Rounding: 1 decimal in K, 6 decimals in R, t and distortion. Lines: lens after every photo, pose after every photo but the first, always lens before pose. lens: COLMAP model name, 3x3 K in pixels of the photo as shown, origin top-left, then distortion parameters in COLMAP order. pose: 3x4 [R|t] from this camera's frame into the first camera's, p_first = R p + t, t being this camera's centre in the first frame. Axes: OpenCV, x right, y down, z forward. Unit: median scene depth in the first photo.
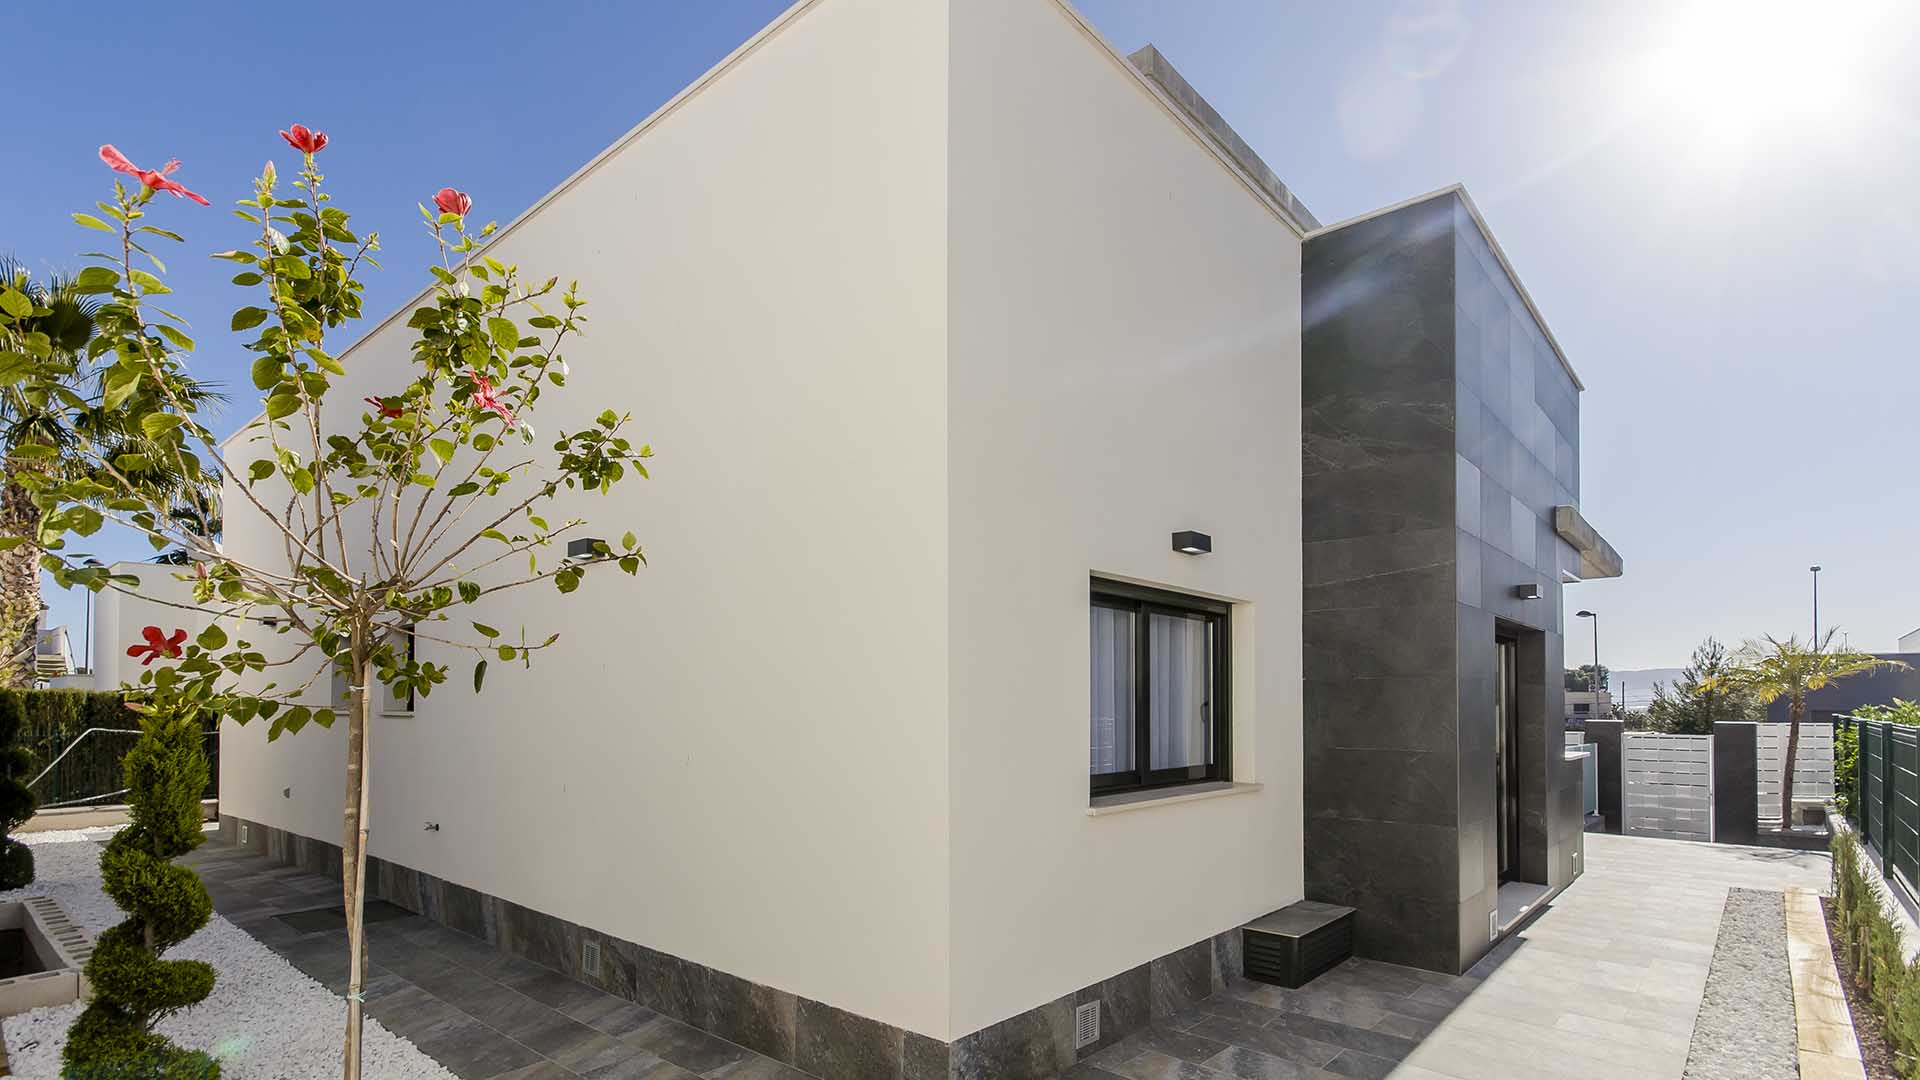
lens RADIAL K [[937.9, 0, 960.1], [0, 937.9, 702.3], [0, 0, 1]] dist [0.004273, 0.000404]
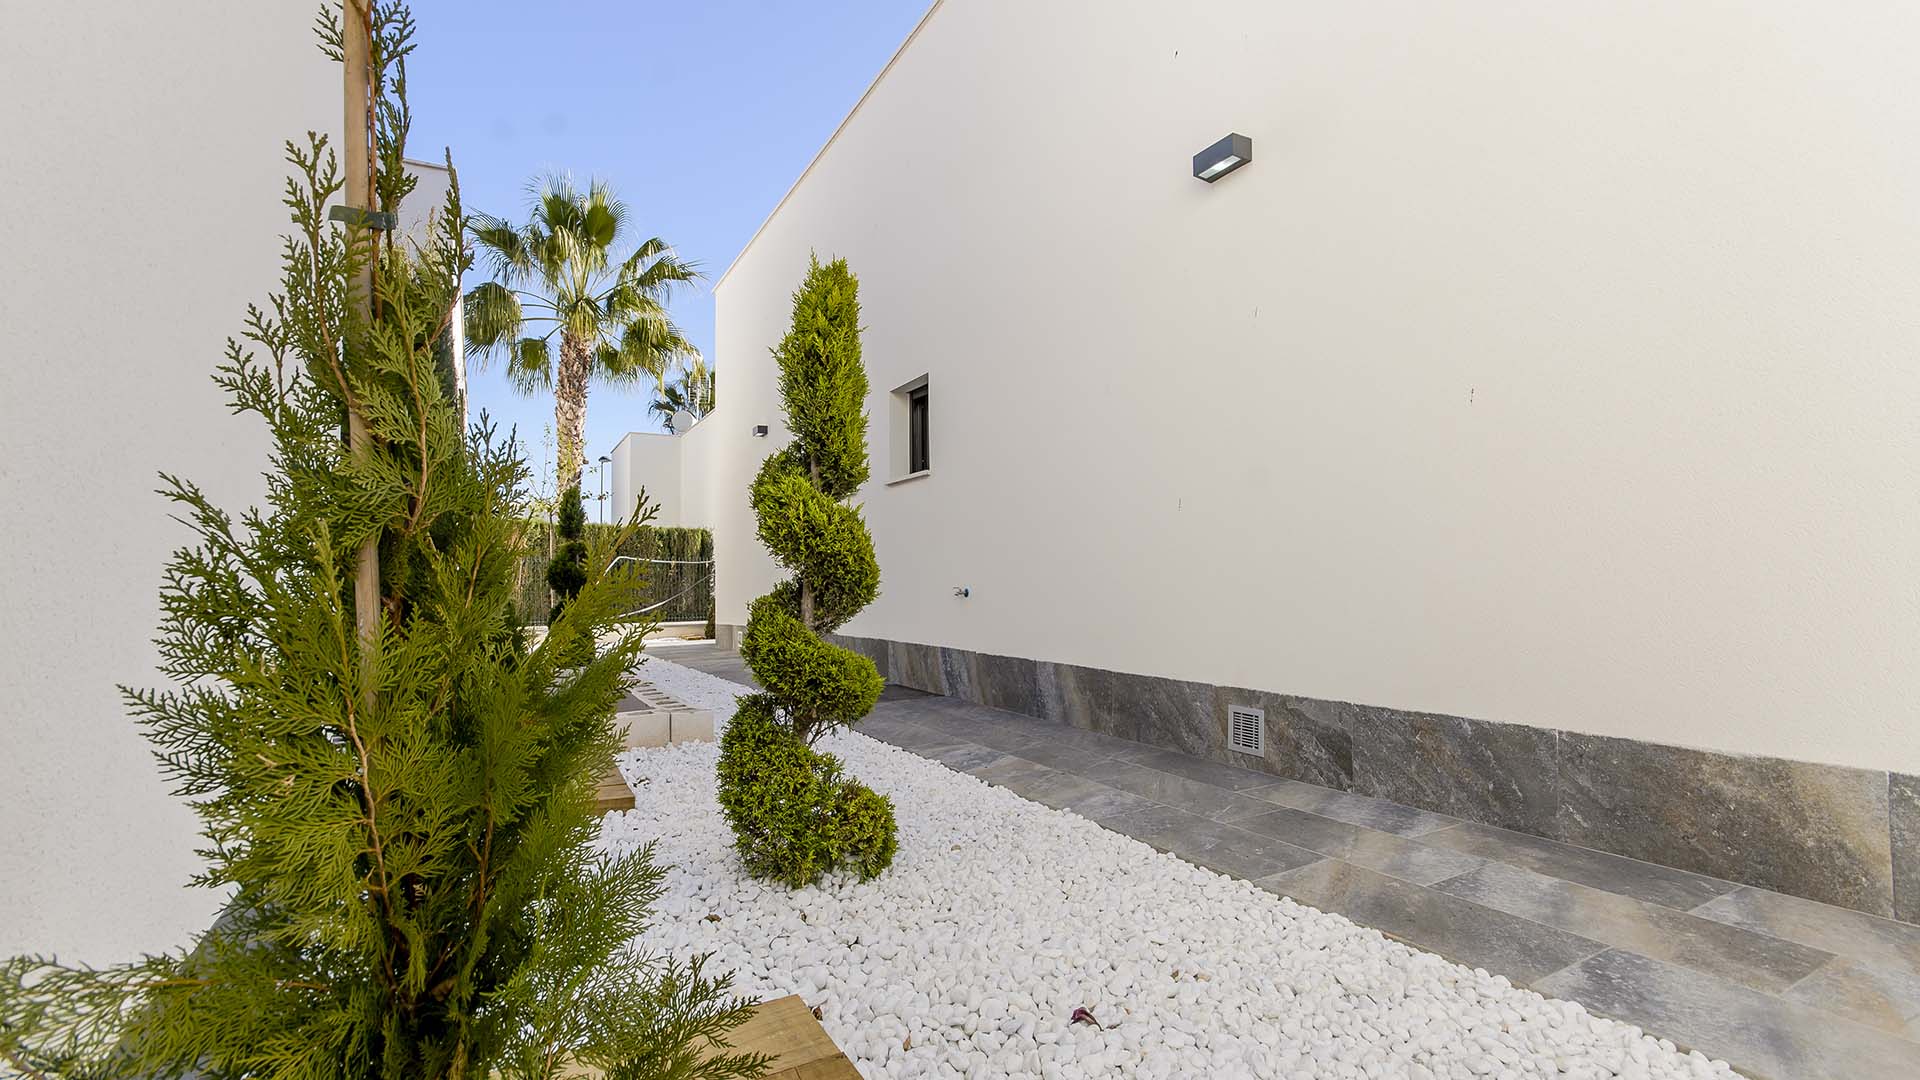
lens RADIAL K [[888.0, 0, 960.0], [0, 888.0, 540.0], [0, 0, 1]] dist [0.003788, 0.001352]
pose [[0.936034, -0.034791, -0.350185, -0.403925], [0.023230, 0.999039, -0.037162, 0.169741], [0.351142, 0.026650, 0.935943, 0.331580]]
